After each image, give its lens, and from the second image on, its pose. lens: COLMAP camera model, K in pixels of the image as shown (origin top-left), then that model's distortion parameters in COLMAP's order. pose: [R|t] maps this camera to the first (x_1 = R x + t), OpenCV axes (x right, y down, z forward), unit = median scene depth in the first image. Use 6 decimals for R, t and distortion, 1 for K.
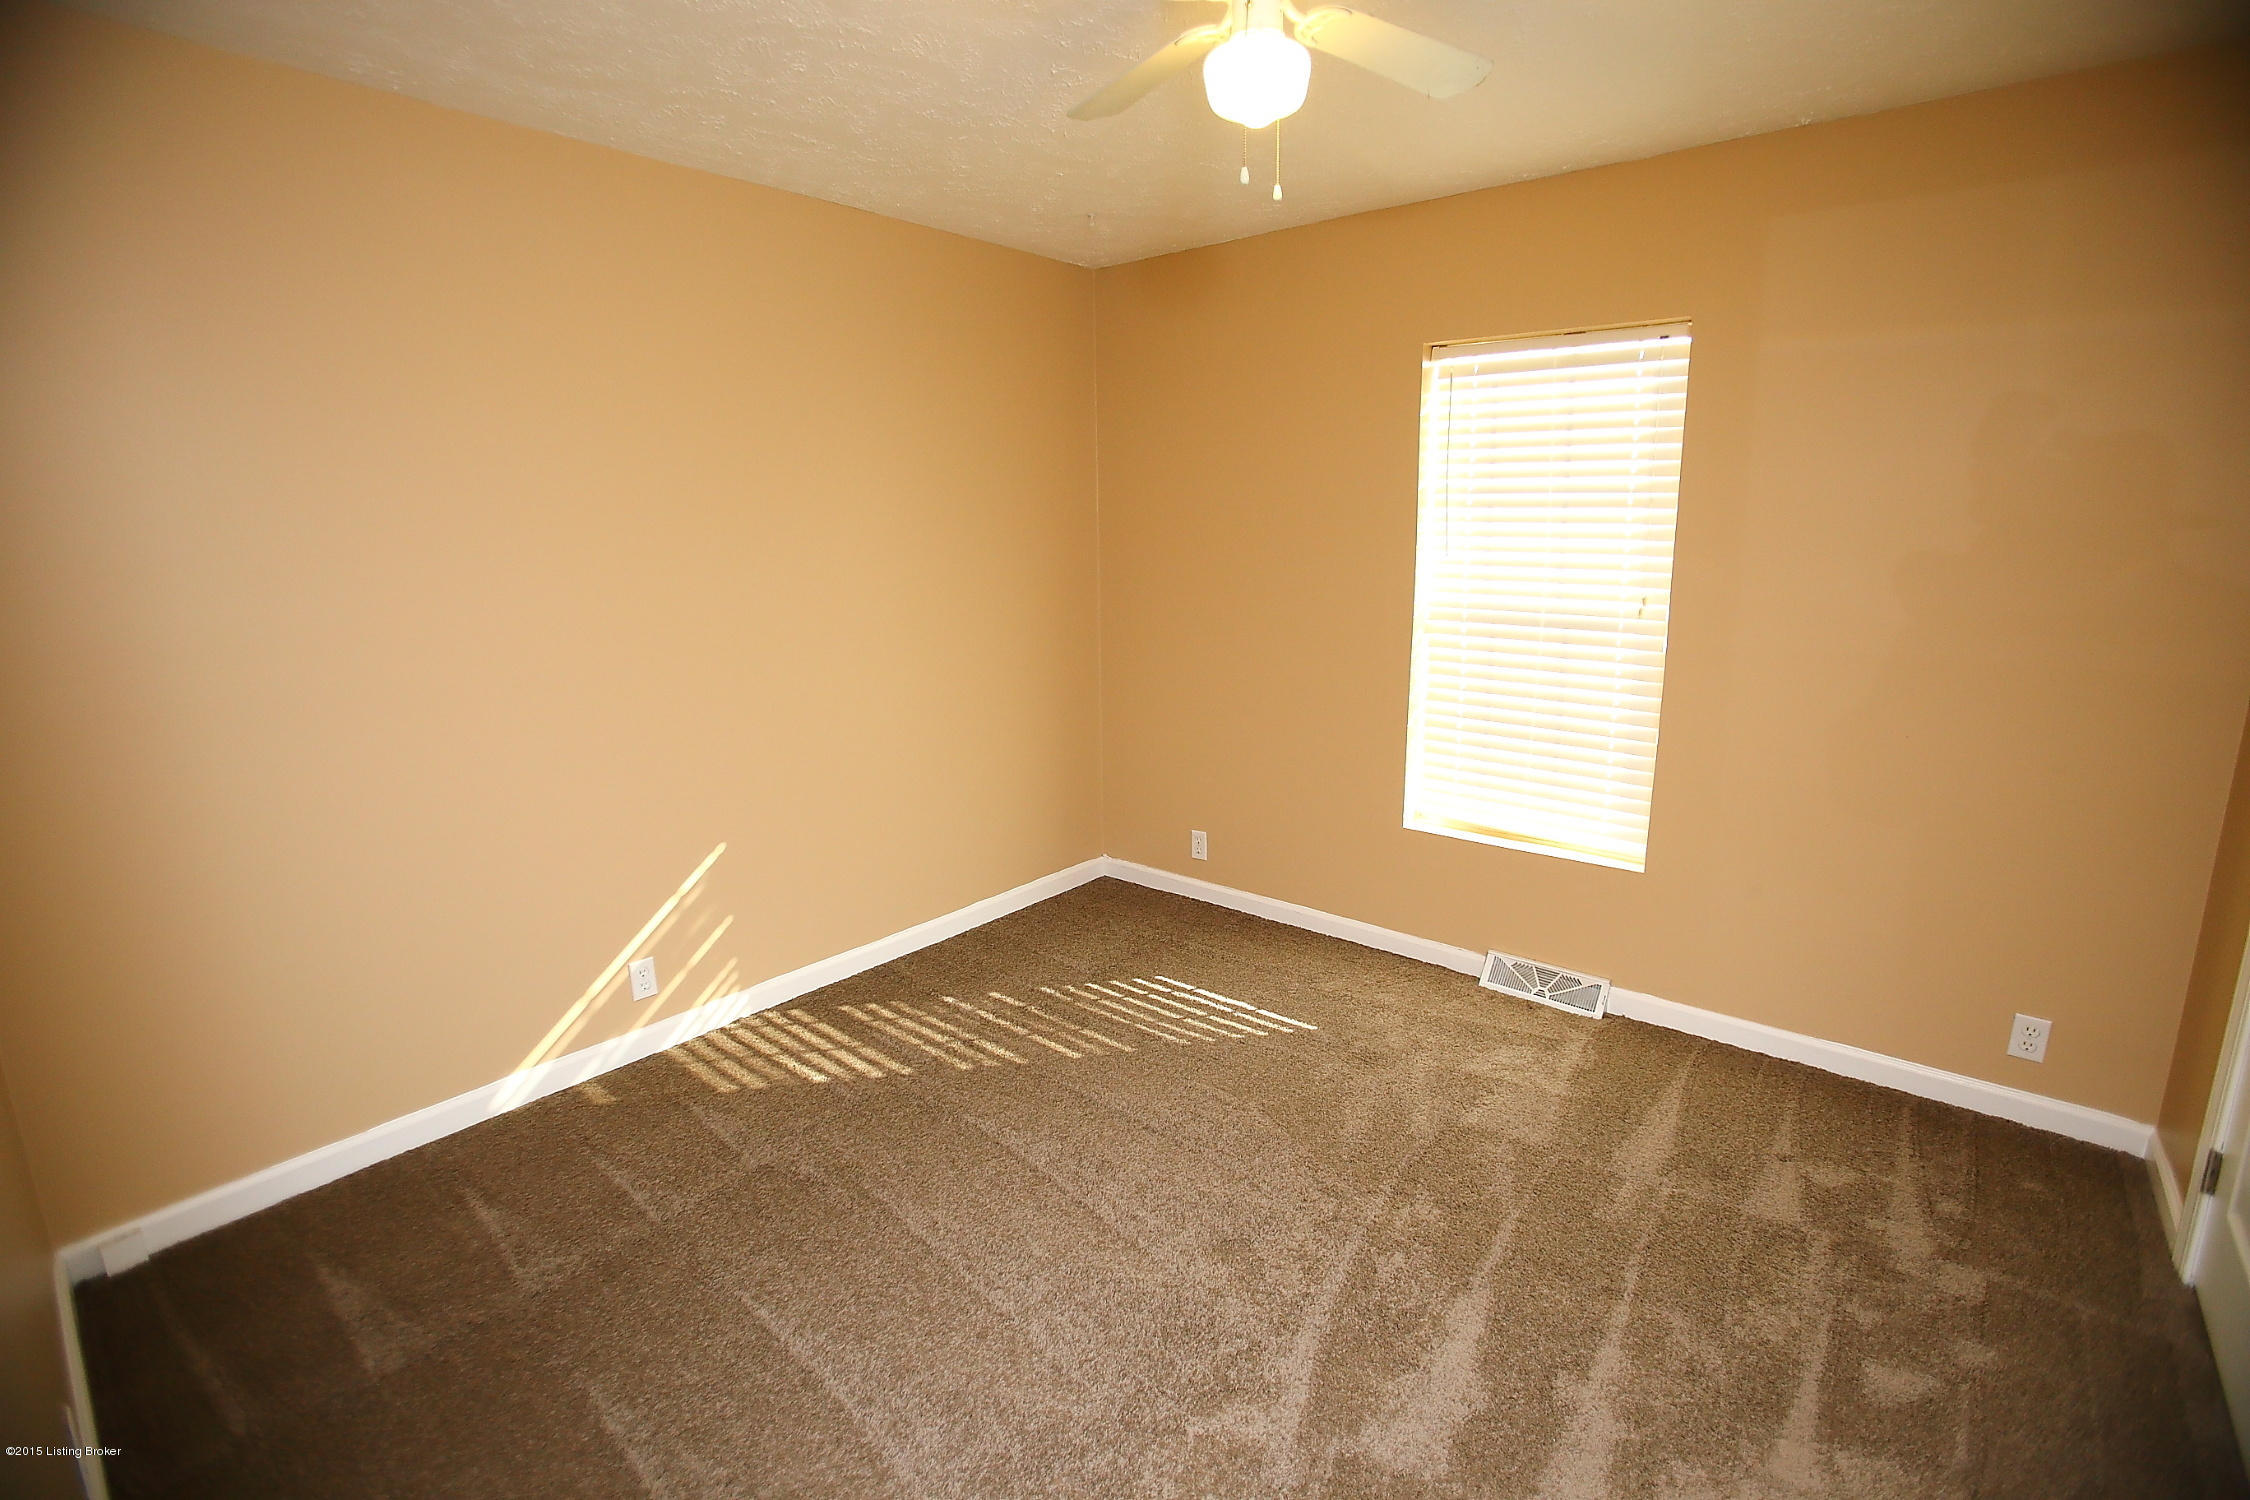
lens RADIAL K [[1024.8, 0, 1114.9], [0, 1024.8, 744.9], [0, 0, 1]] dist [-0.048581, 0.001828]
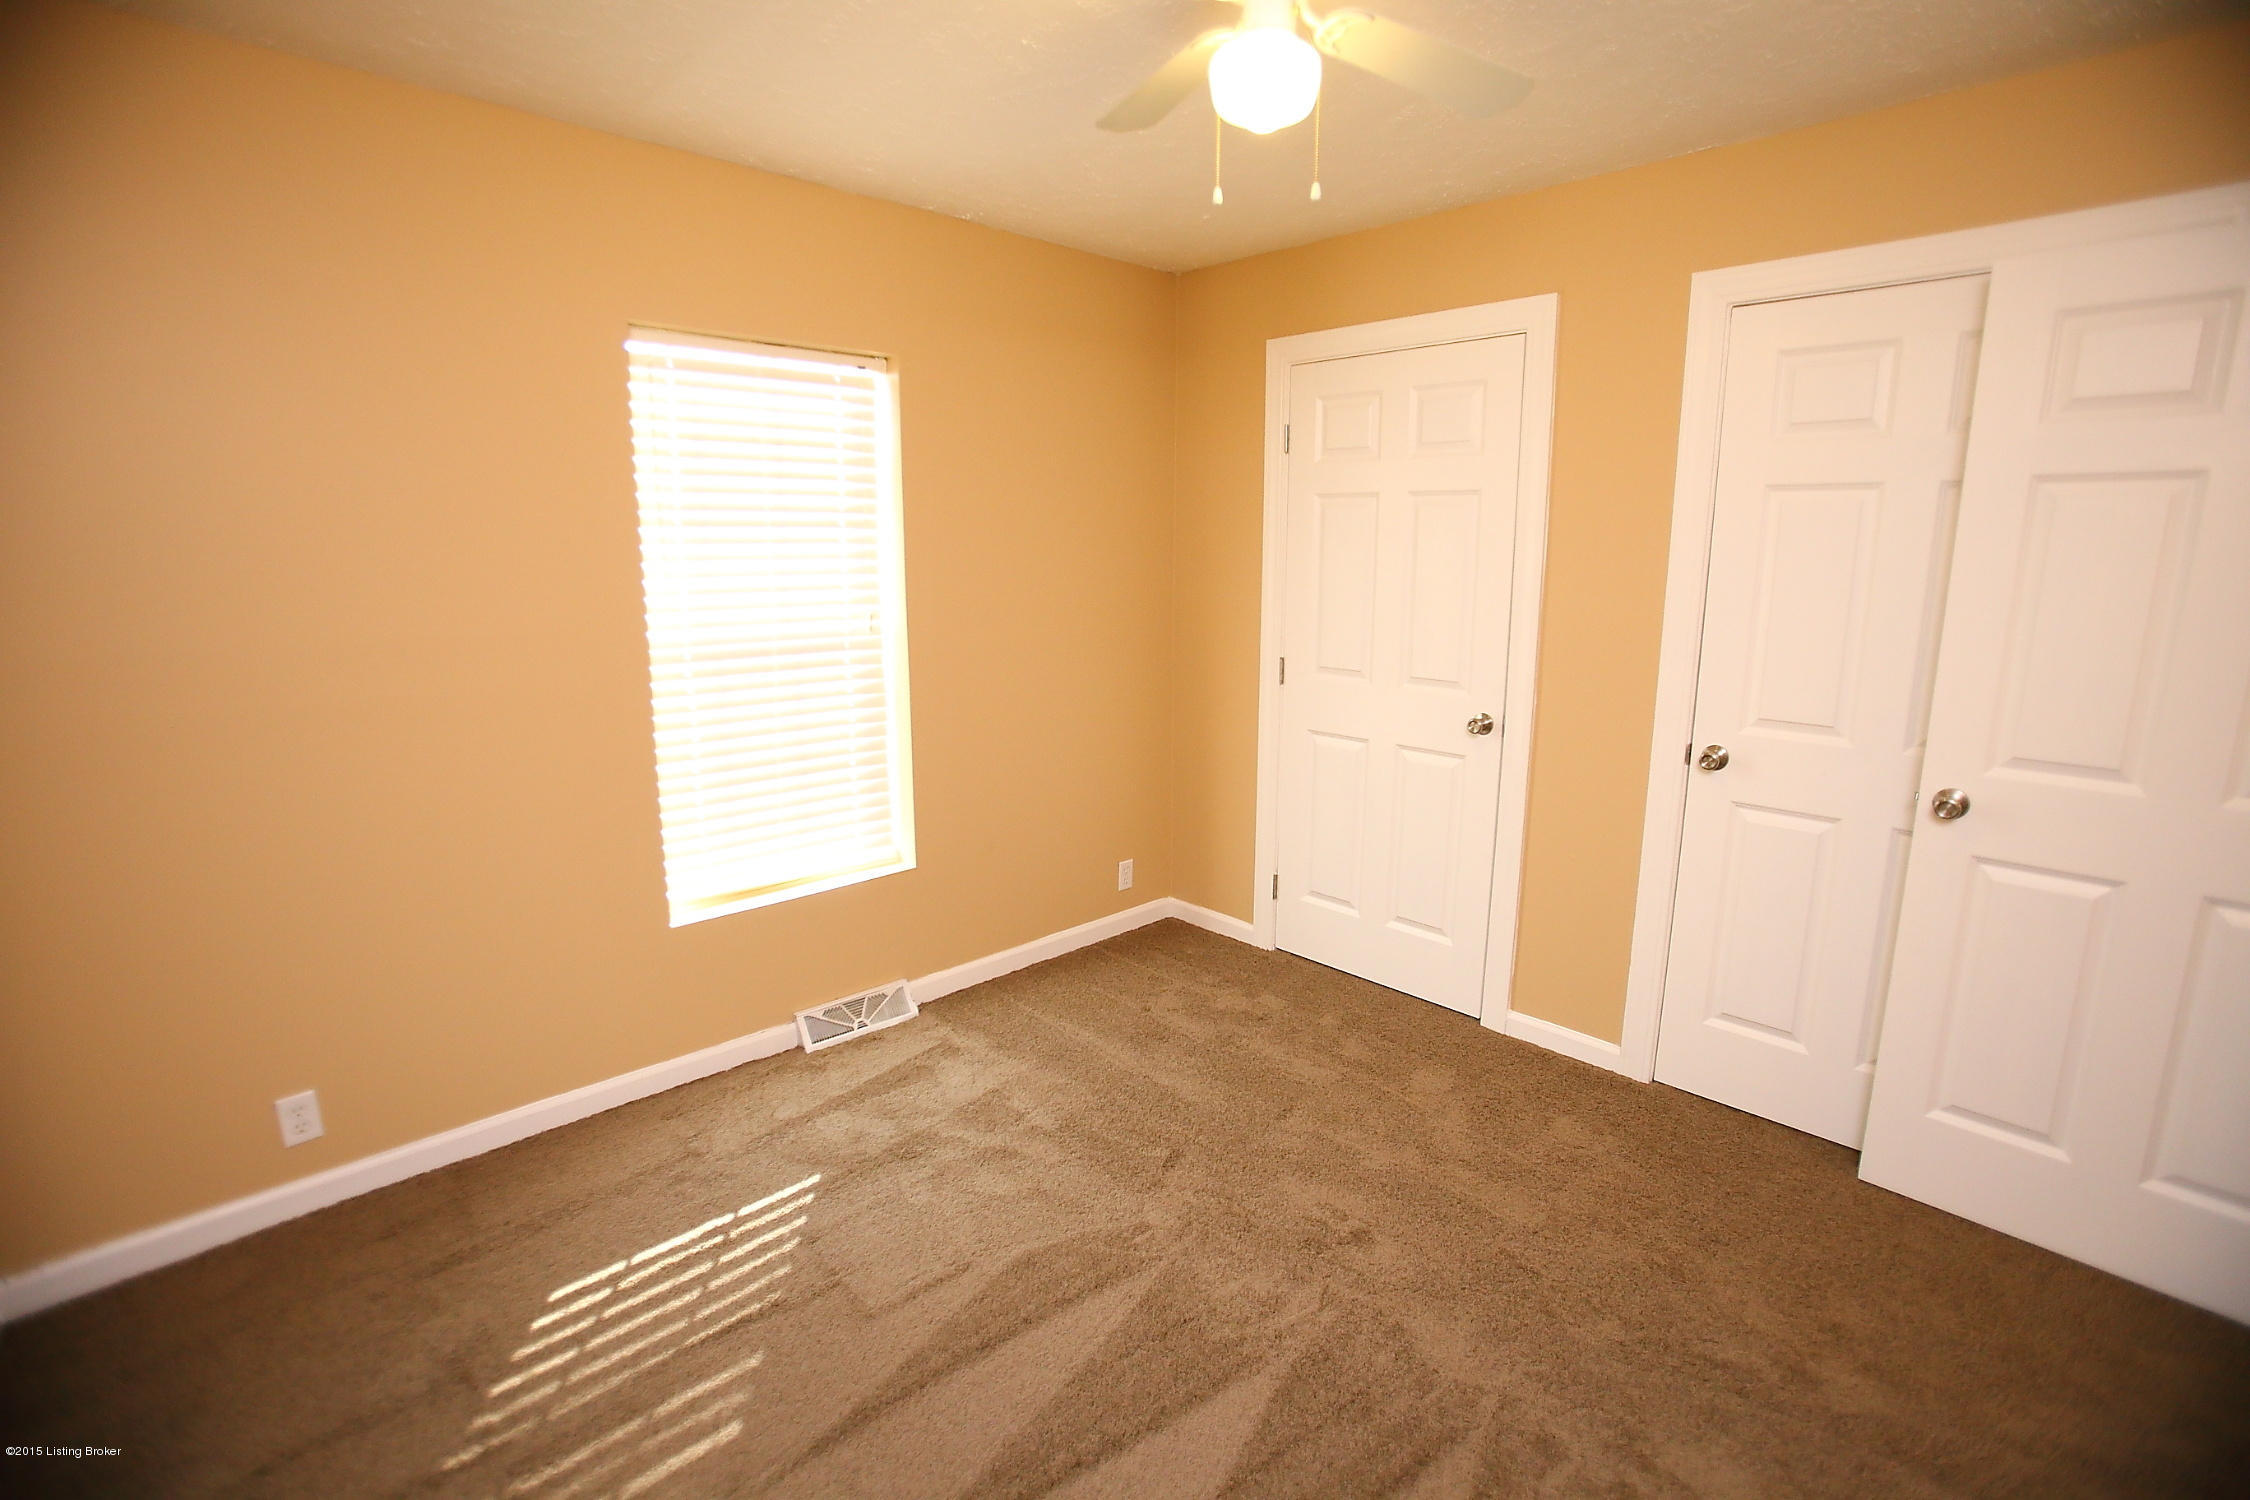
lens RADIAL K [[1024.8, 0, 1114.8], [0, 1024.8, 747.7], [0, 0, 1]] dist [-0.048581, 0.001828]
pose [[0.114897, -0.177899, 0.977318, -0.476998], [0.218690, 0.964227, 0.149806, -0.108247], [-0.969006, 0.196517, 0.149692, 0.585082]]
